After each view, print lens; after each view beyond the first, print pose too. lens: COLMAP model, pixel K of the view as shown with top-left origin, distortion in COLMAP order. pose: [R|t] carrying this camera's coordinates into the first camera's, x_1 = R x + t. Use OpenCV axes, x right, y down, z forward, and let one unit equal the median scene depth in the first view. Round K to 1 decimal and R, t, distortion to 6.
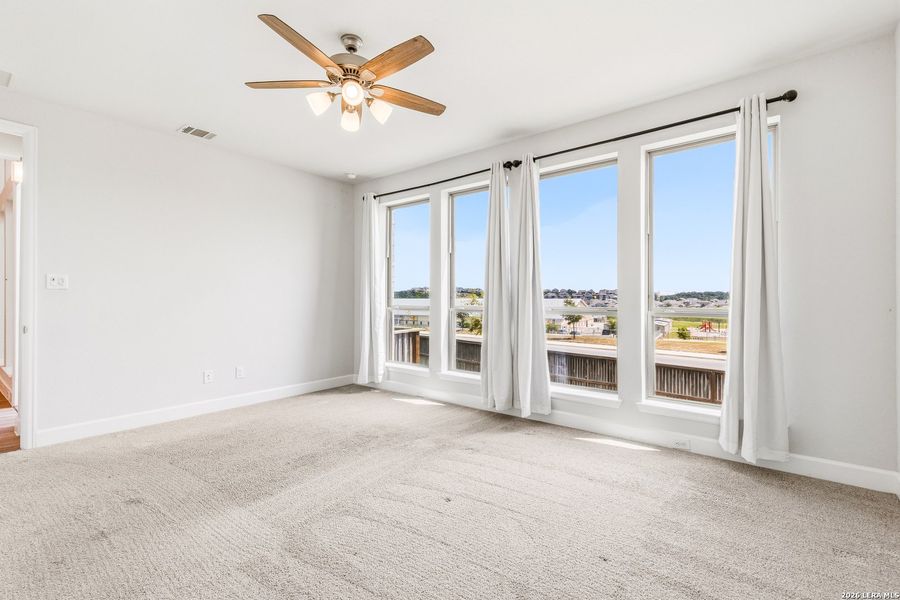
lens RADIAL K [[427.6, 0, 452.6], [0, 427.6, 297.3], [0, 0, 1]] dist [0.001361, 0.000393]
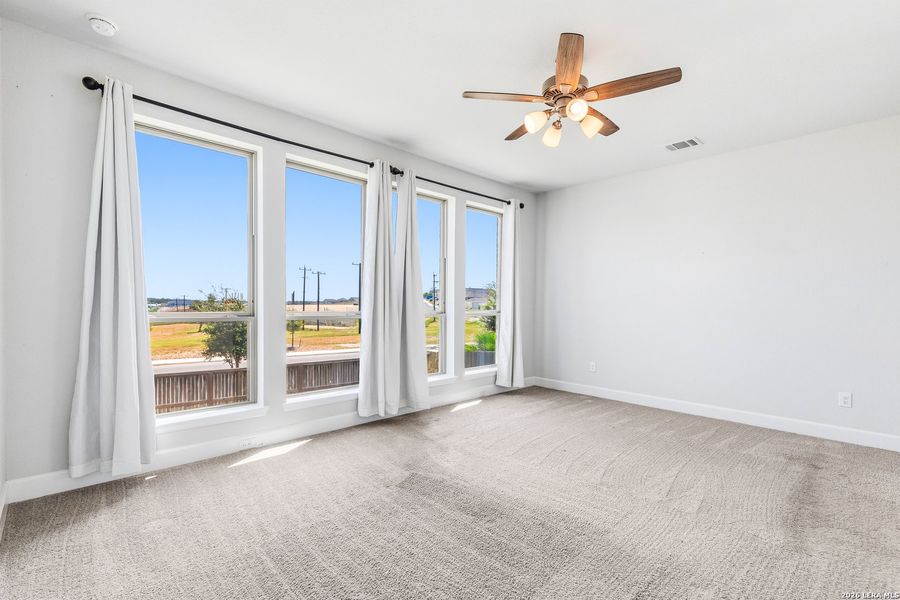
lens RADIAL K [[457.7, 0, 449.2], [0, 457.7, 299.1], [0, 0, 1]] dist [0.000281, -0.000041]
pose [[0.049678, 0.011142, 0.998703, -0.774105], [-0.017487, 0.999794, -0.010284, 0.003126], [-0.998612, -0.016954, 0.049862, 0.665717]]
